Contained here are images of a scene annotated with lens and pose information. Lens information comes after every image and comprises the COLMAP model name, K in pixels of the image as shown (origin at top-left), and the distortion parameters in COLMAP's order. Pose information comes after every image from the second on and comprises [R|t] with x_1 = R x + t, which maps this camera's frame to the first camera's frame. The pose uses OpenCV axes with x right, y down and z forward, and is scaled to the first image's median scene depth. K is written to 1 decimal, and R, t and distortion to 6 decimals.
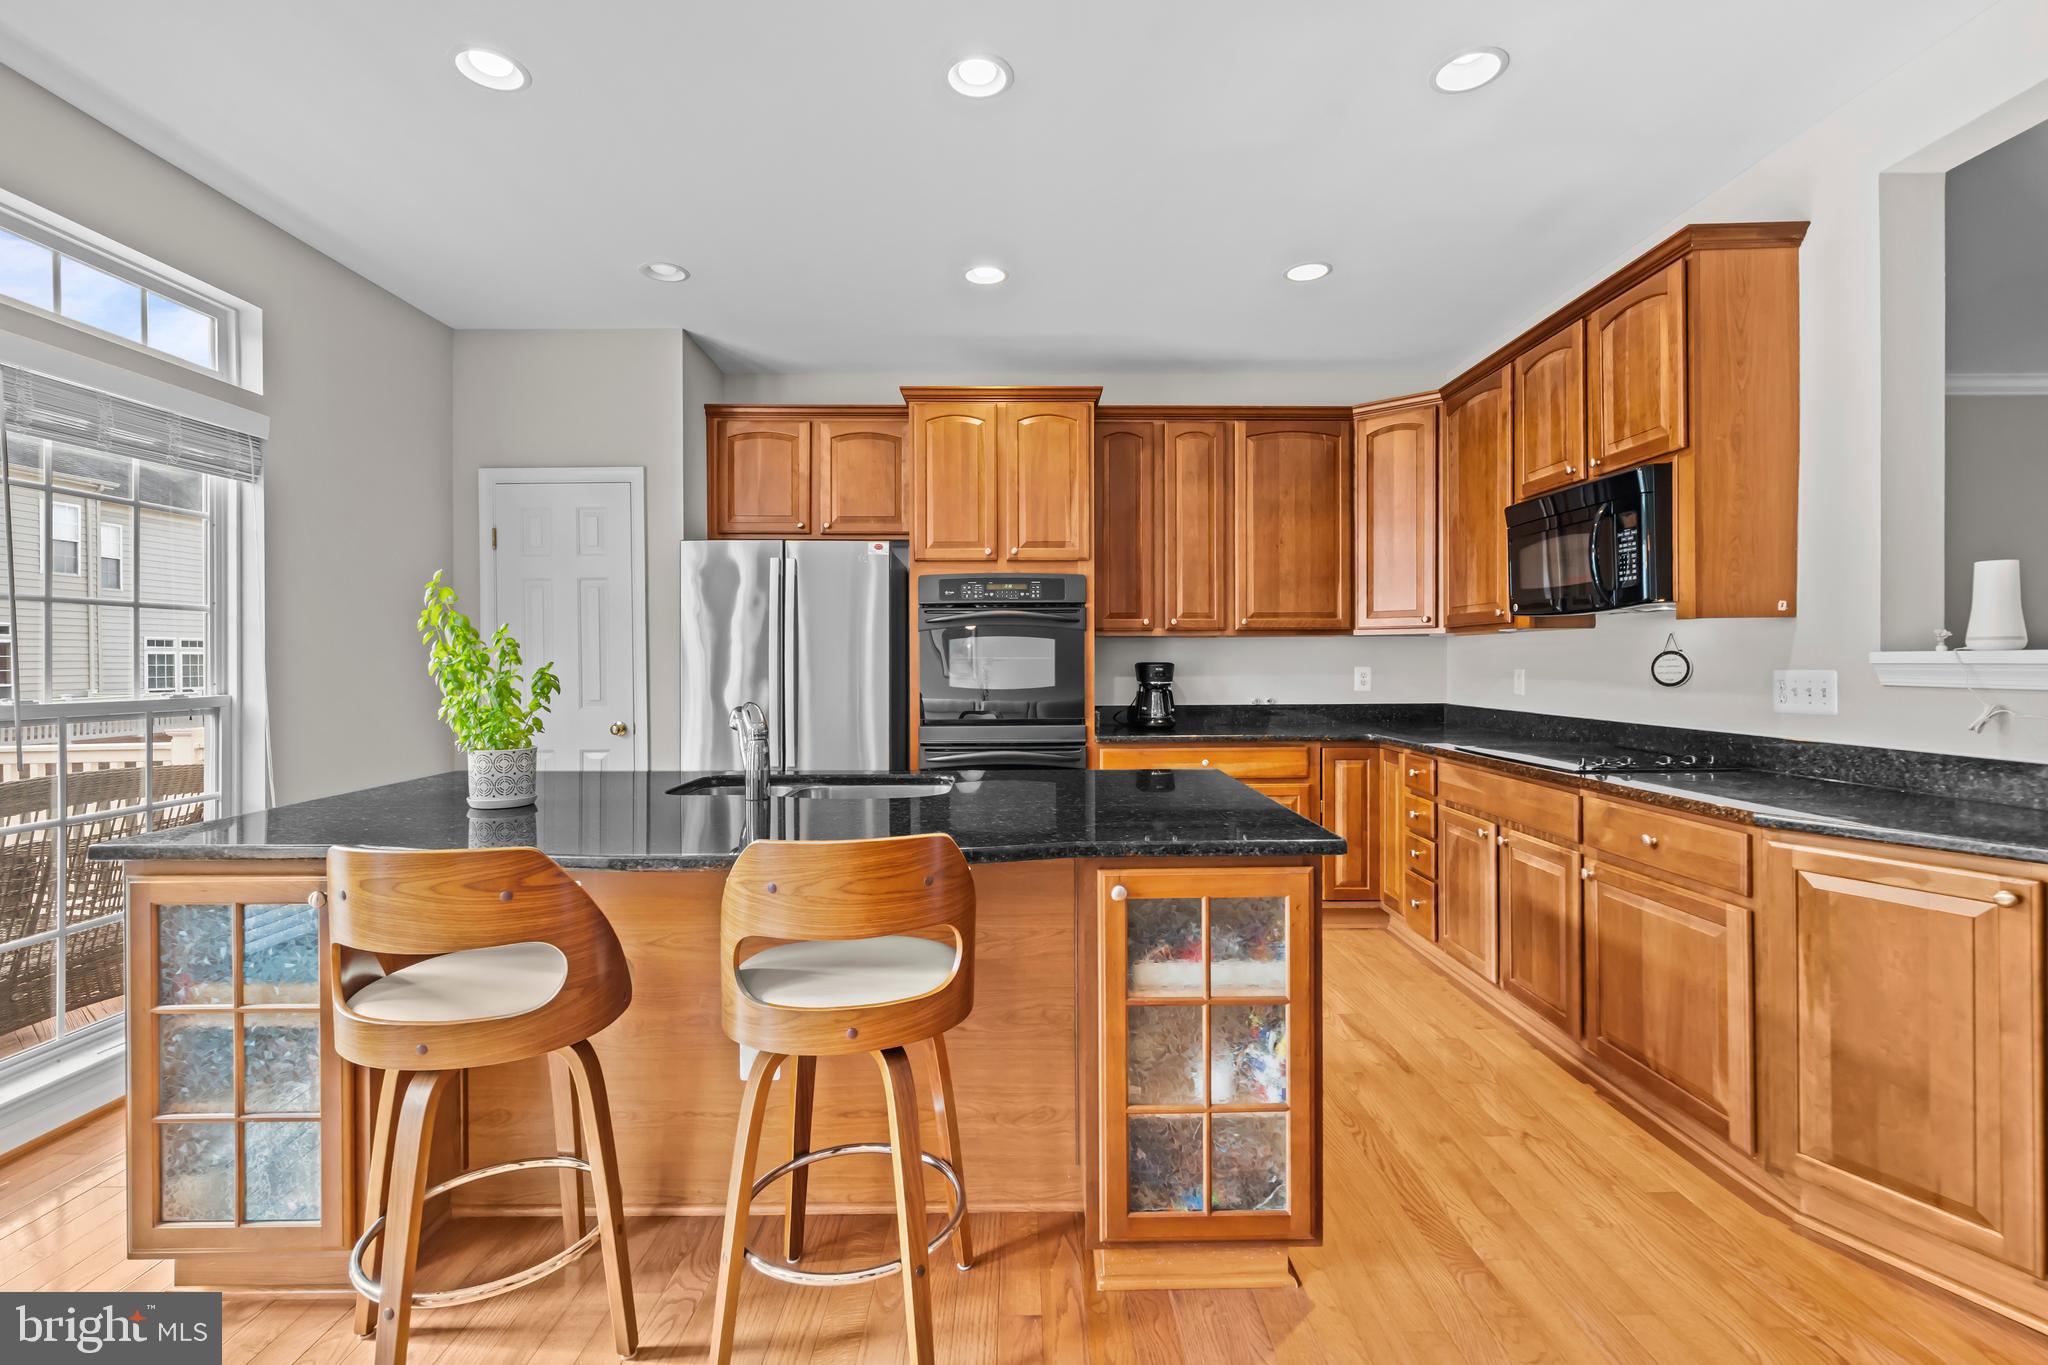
lens RADIAL K [[886.2, 0, 1028.0], [0, 886.2, 671.0], [0, 0, 1]] dist [-0.002391, 0.000506]
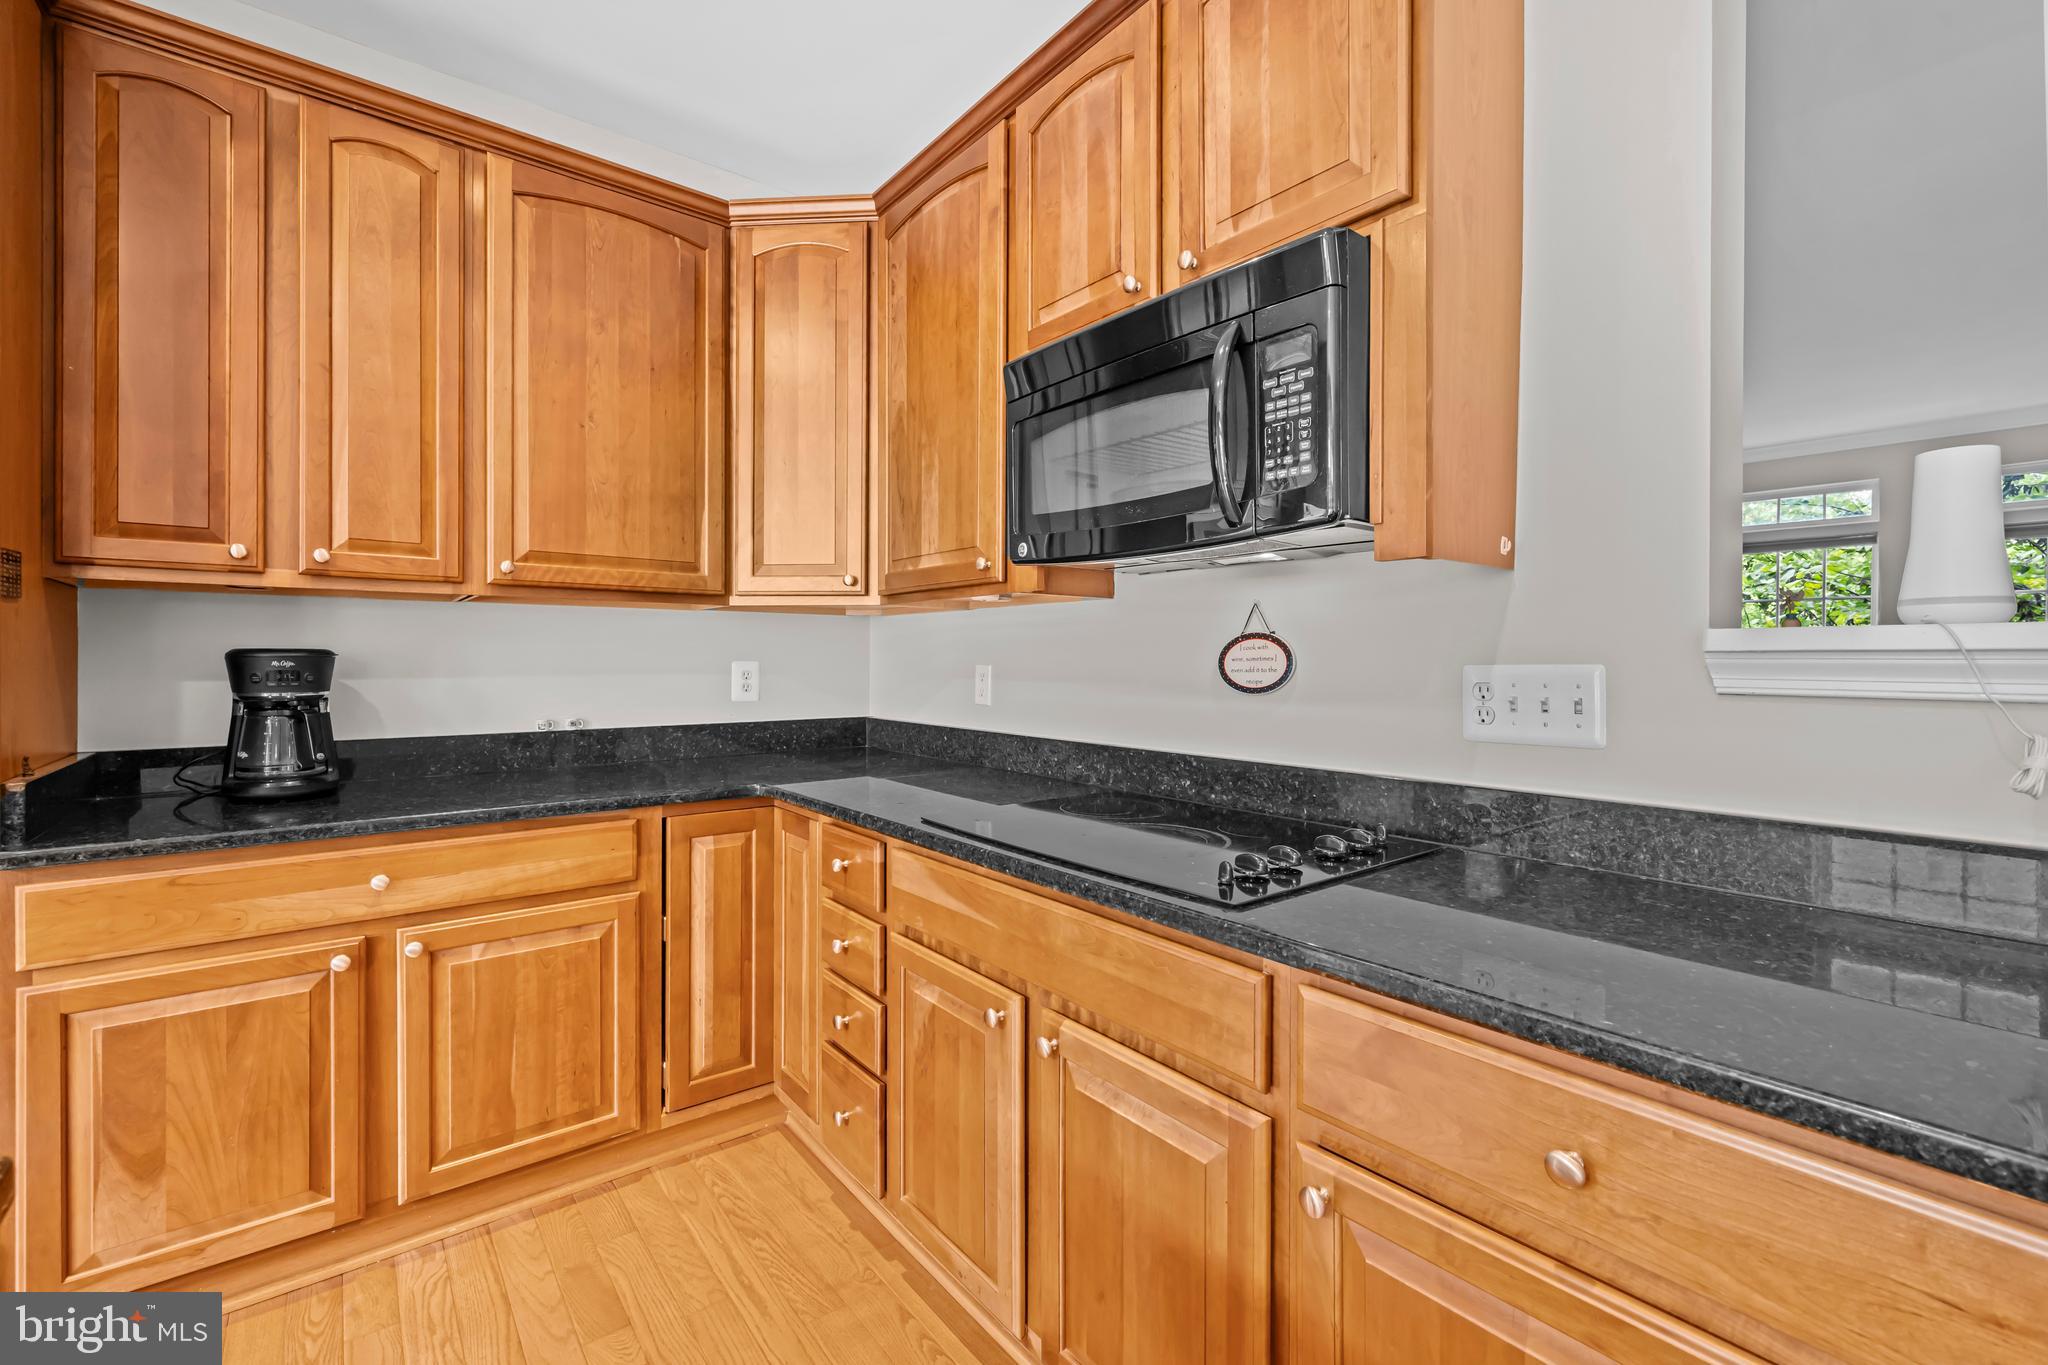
lens RADIAL K [[886.2, 0, 1018.1], [0, 886.2, 661.2], [0, 0, 1]] dist [-0.002391, 0.000506]
pose [[0.790785, 0.006528, 0.612059, 0.193116], [0.000313, 0.999939, -0.011070, 0.001736], [-0.612093, 0.008946, 0.790735, 0.507340]]
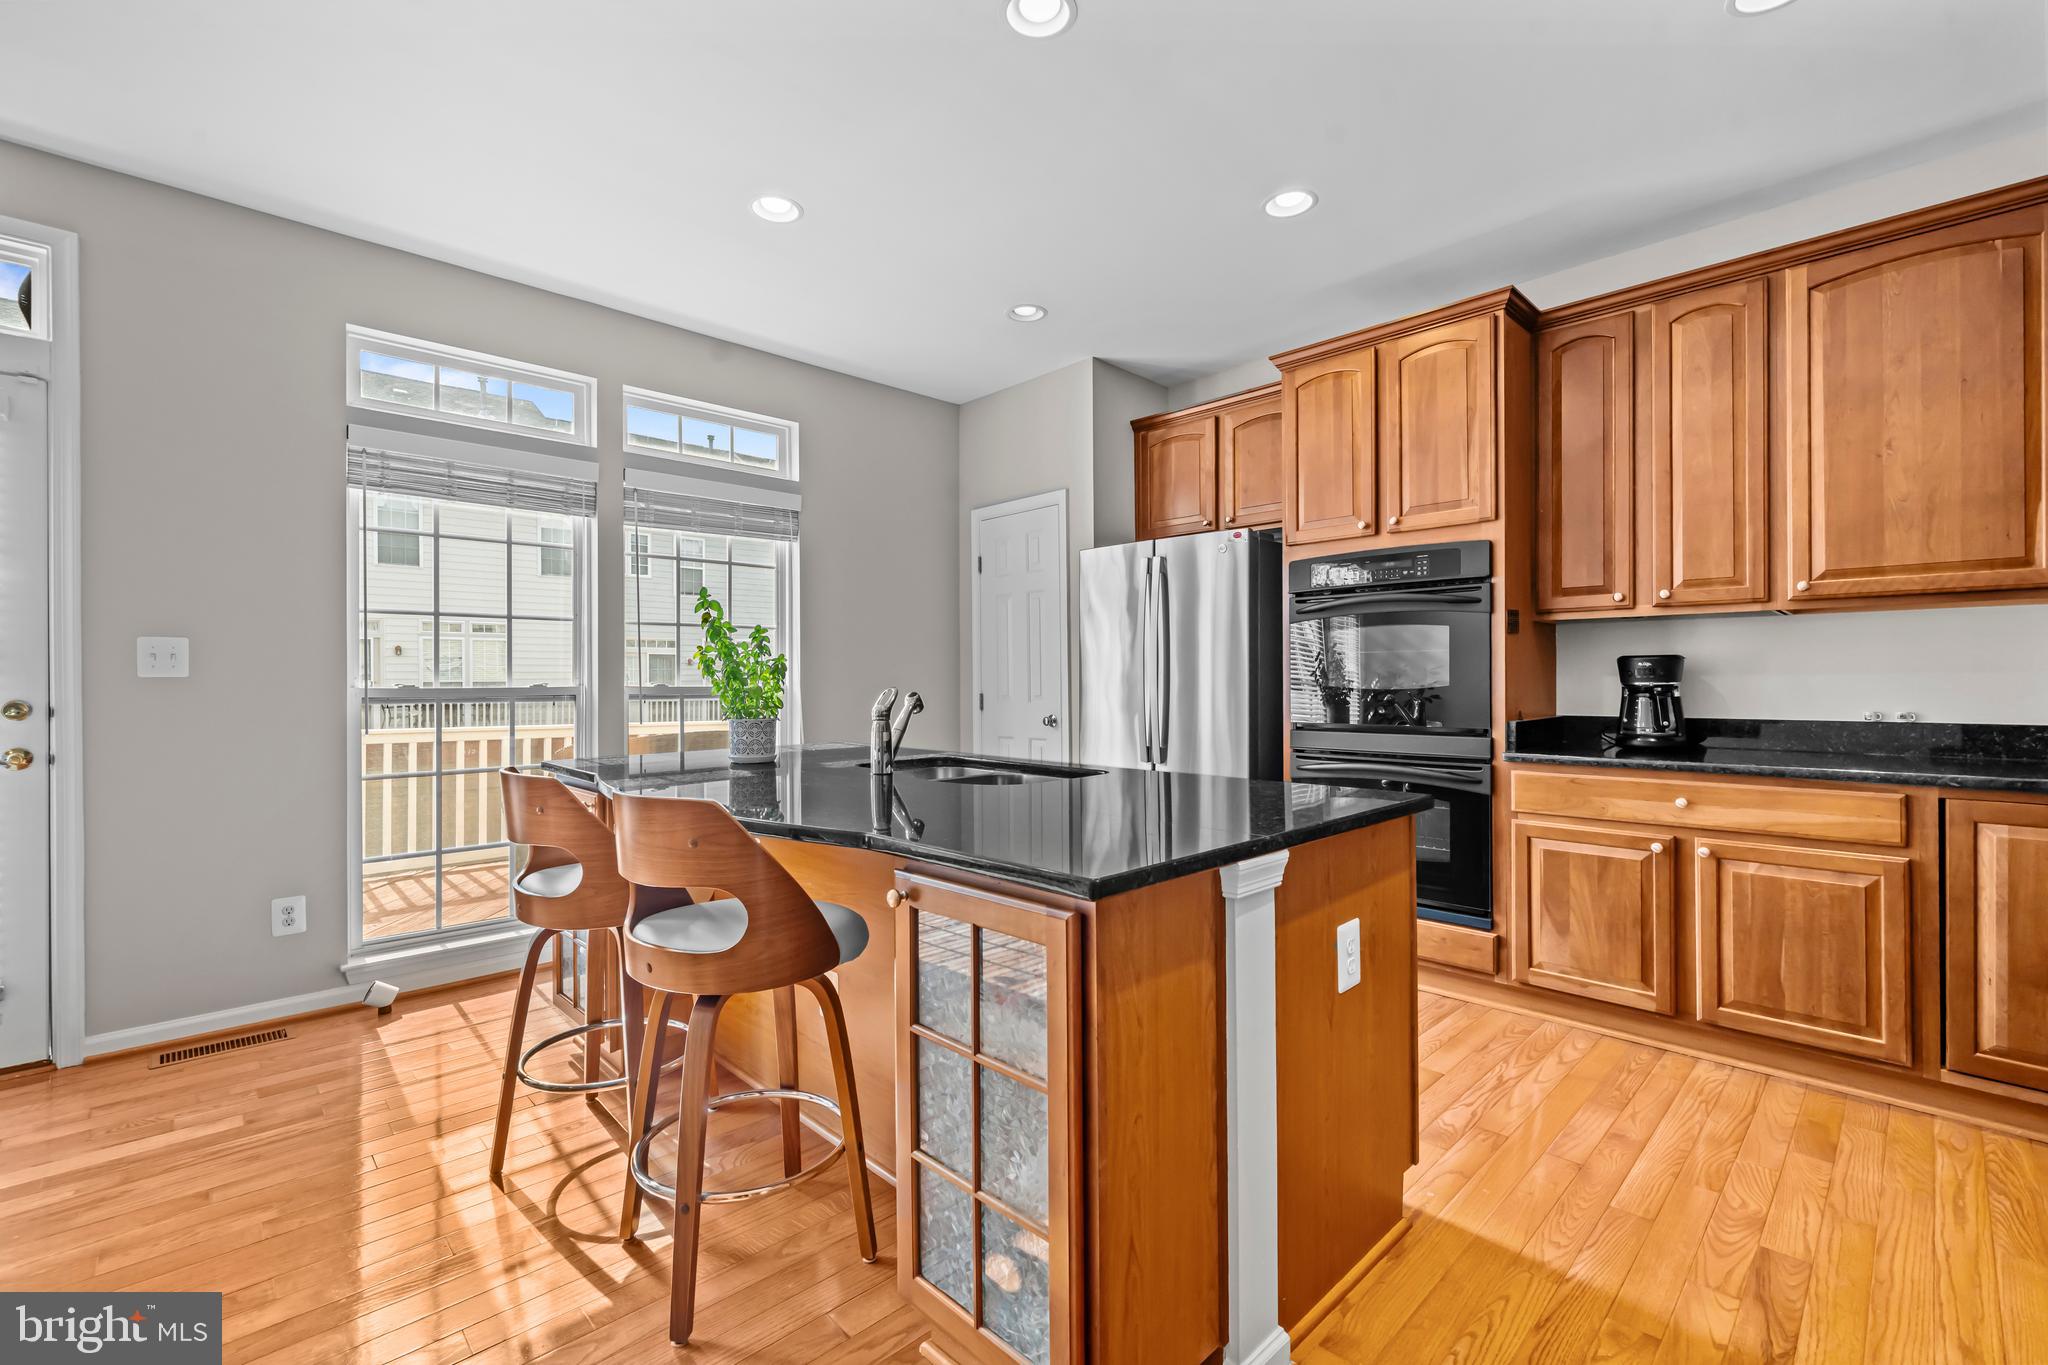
lens RADIAL K [[886.2, 0, 1033.6], [0, 886.2, 680.1], [0, 0, 1]] dist [-0.002391, 0.000506]
pose [[0.687308, 0.001801, -0.726364, 0.370280], [-0.005475, 0.999981, -0.002700, 0.016924], [0.726345, 0.005833, 0.687305, 0.208448]]
